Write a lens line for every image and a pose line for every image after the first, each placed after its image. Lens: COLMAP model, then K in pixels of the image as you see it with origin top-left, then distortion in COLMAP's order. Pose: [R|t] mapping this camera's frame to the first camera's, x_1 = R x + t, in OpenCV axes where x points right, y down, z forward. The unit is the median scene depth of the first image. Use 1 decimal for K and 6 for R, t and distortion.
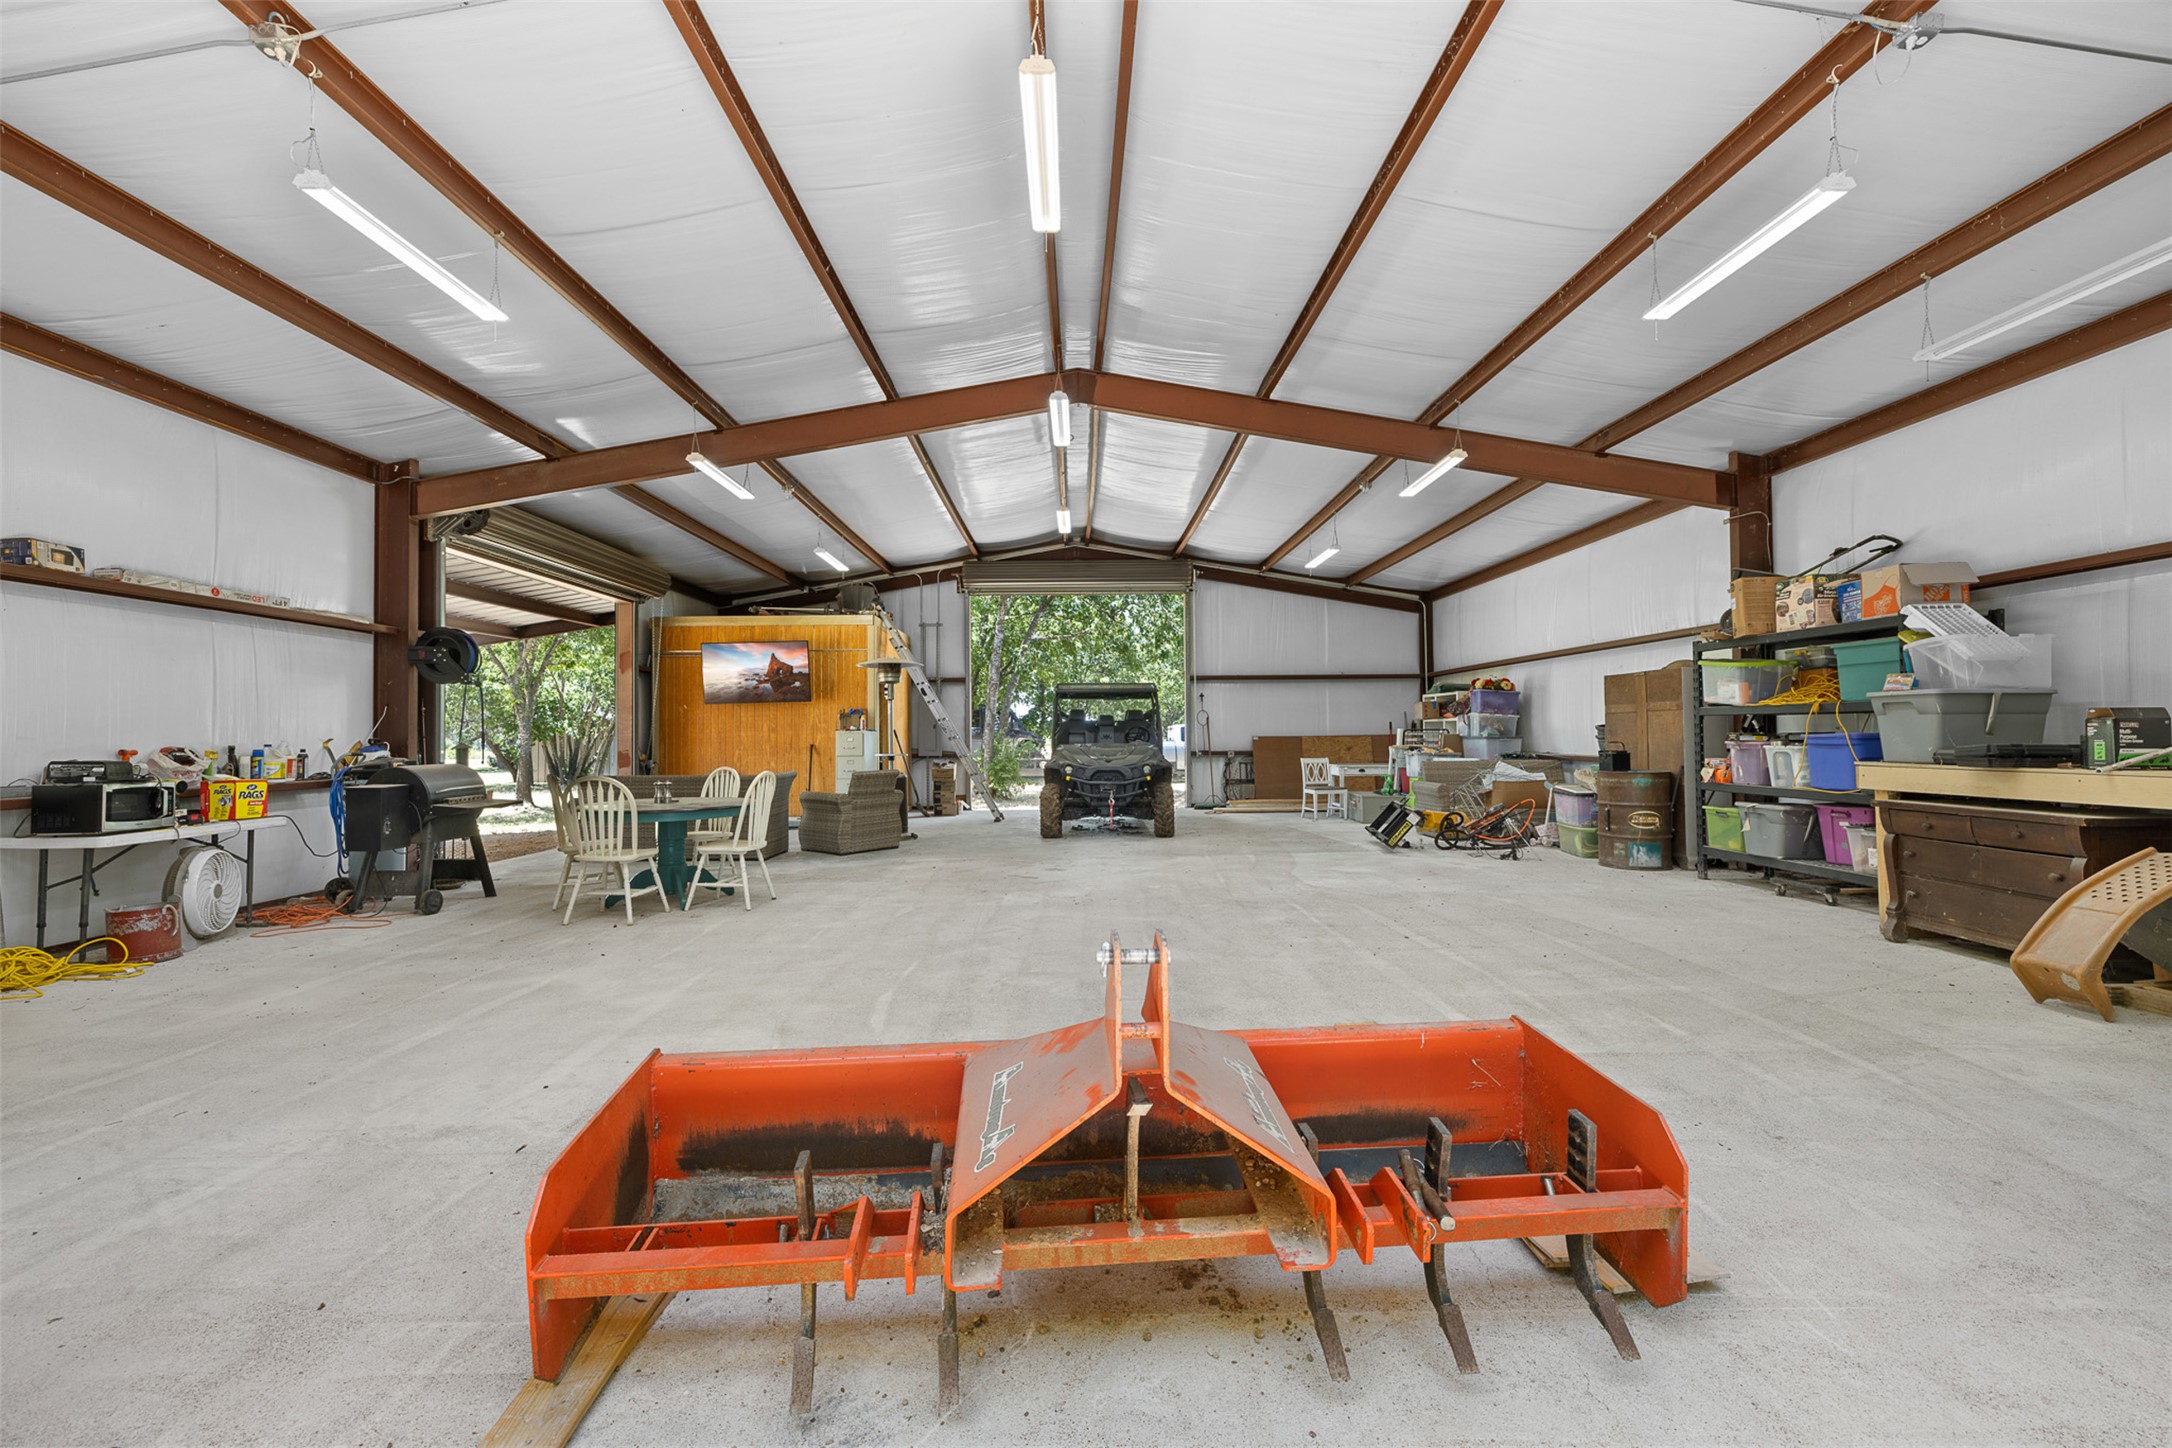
lens RADIAL K [[919.7, 0, 1081.0], [0, 919.7, 727.1], [0, 0, 1]] dist [0.003854, -0.000064]
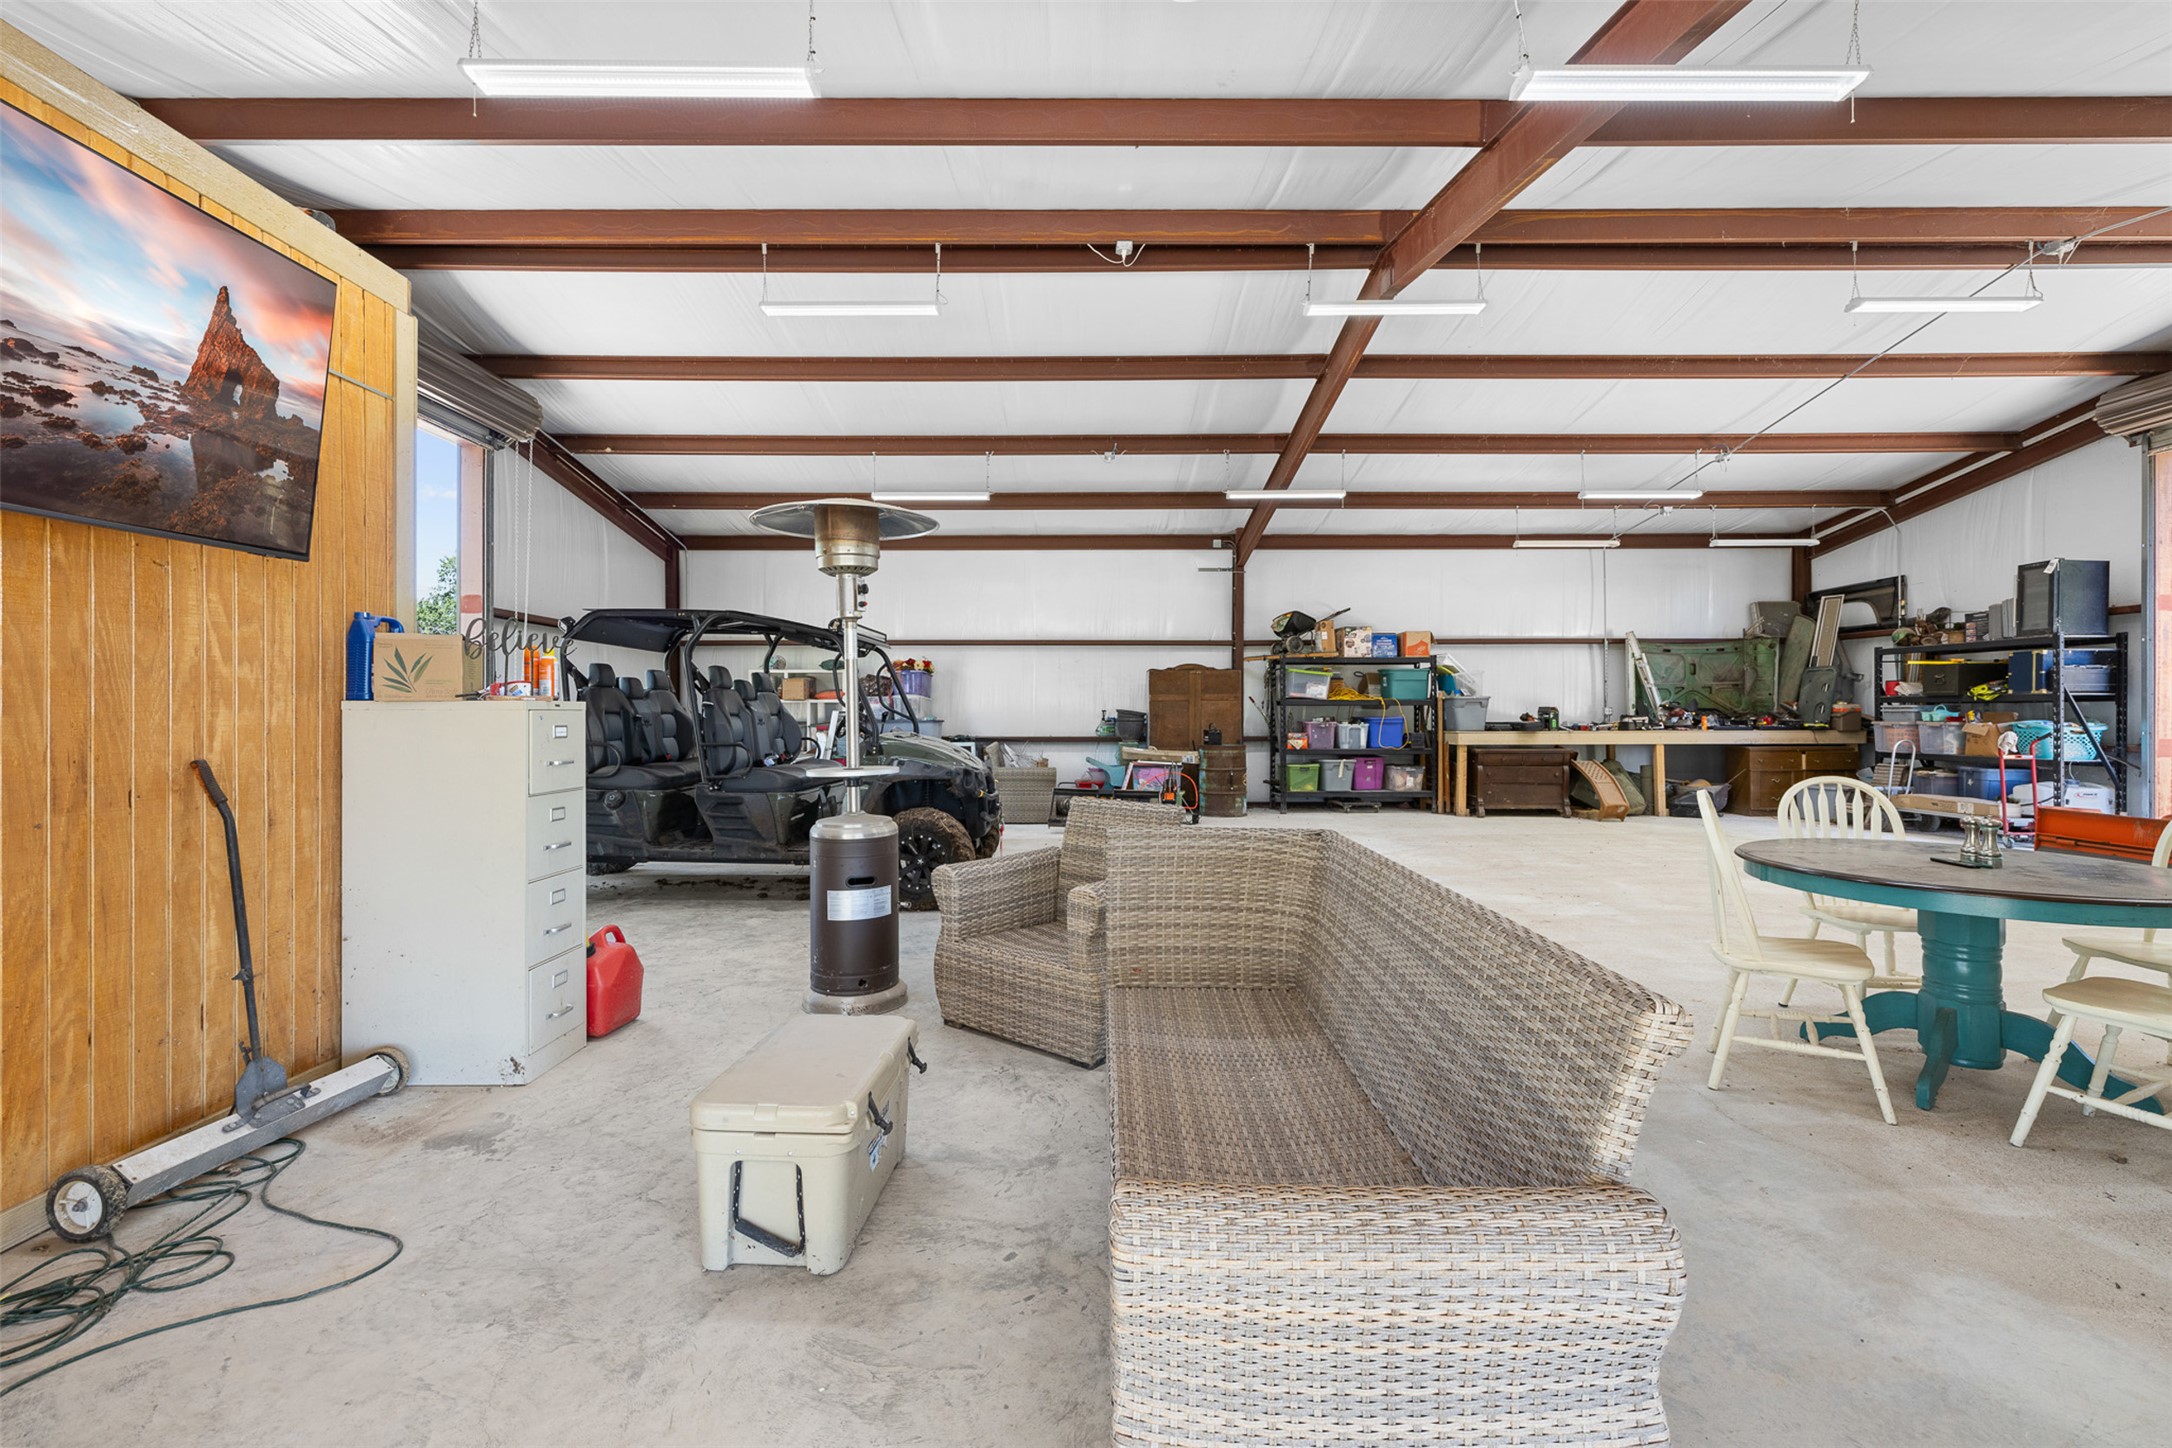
lens RADIAL K [[919.7, 0, 1084.1], [0, 919.7, 718.1], [0, 0, 1]] dist [0.003854, -0.000064]
pose [[0.012651, -0.000288, 0.999920, -0.935559], [-0.007964, 0.999968, 0.000389, 0.012885], [-0.999888, -0.007969, 0.012649, 1.460637]]
